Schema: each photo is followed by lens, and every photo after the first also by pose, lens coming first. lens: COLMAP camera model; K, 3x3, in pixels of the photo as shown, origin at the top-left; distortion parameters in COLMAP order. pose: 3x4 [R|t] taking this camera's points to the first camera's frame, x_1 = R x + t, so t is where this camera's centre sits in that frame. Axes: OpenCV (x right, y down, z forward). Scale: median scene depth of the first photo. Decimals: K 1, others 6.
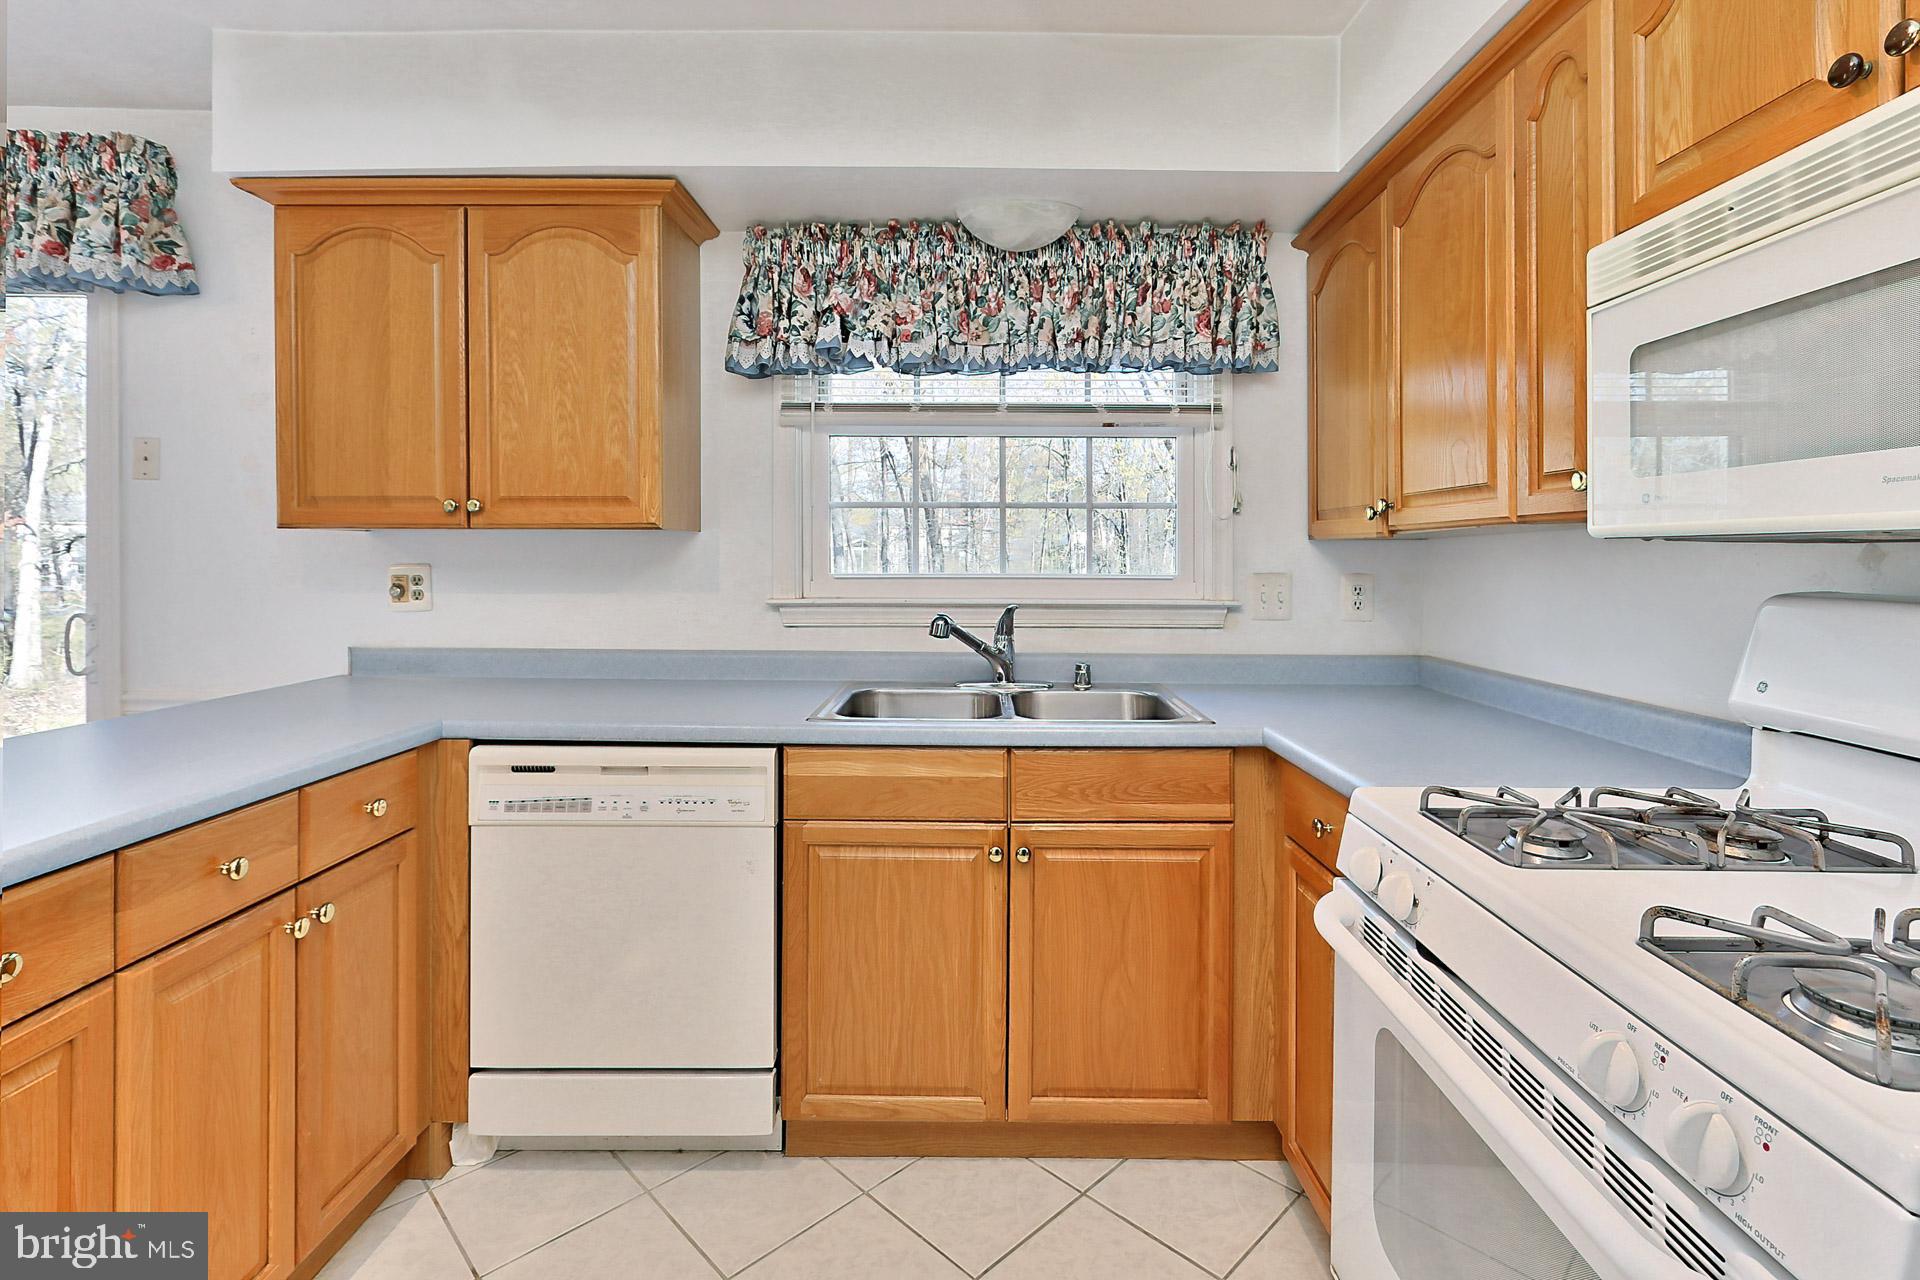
lens RADIAL K [[969.2, 0, 913.3], [0, 969.2, 562.4], [0, 0, 1]] dist [-0.001195, -0.000004]
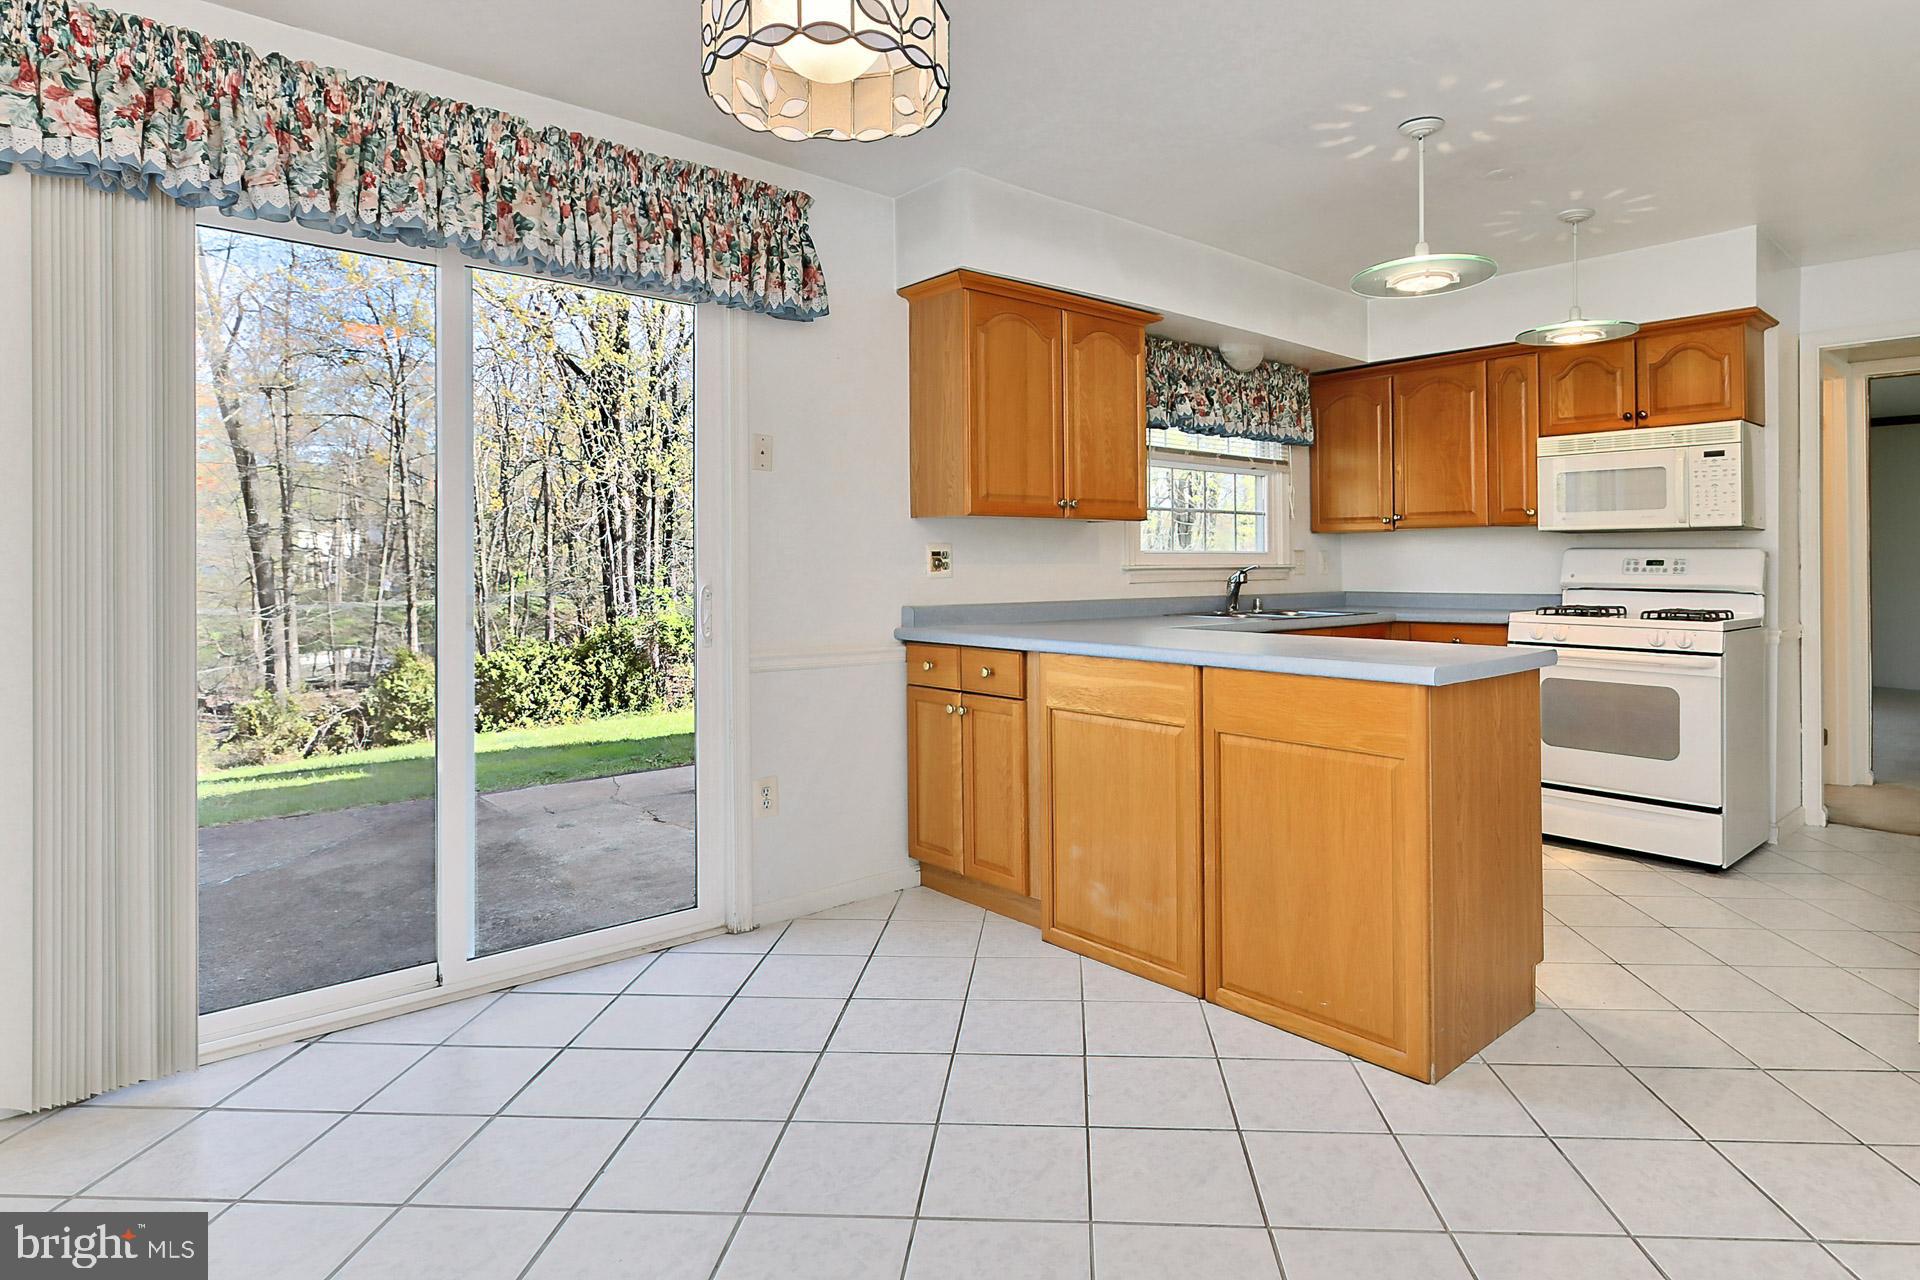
lens RADIAL K [[1047.1, 0, 998.5], [0, 1047.1, 557.2], [0, 0, 1]] dist [-0.001200, -0.001368]
pose [[0.752668, -0.002959, 0.658393, -1.500343], [0.008663, 0.999948, -0.005409, 0.031453], [-0.658343, 0.009775, 0.752655, -0.165987]]
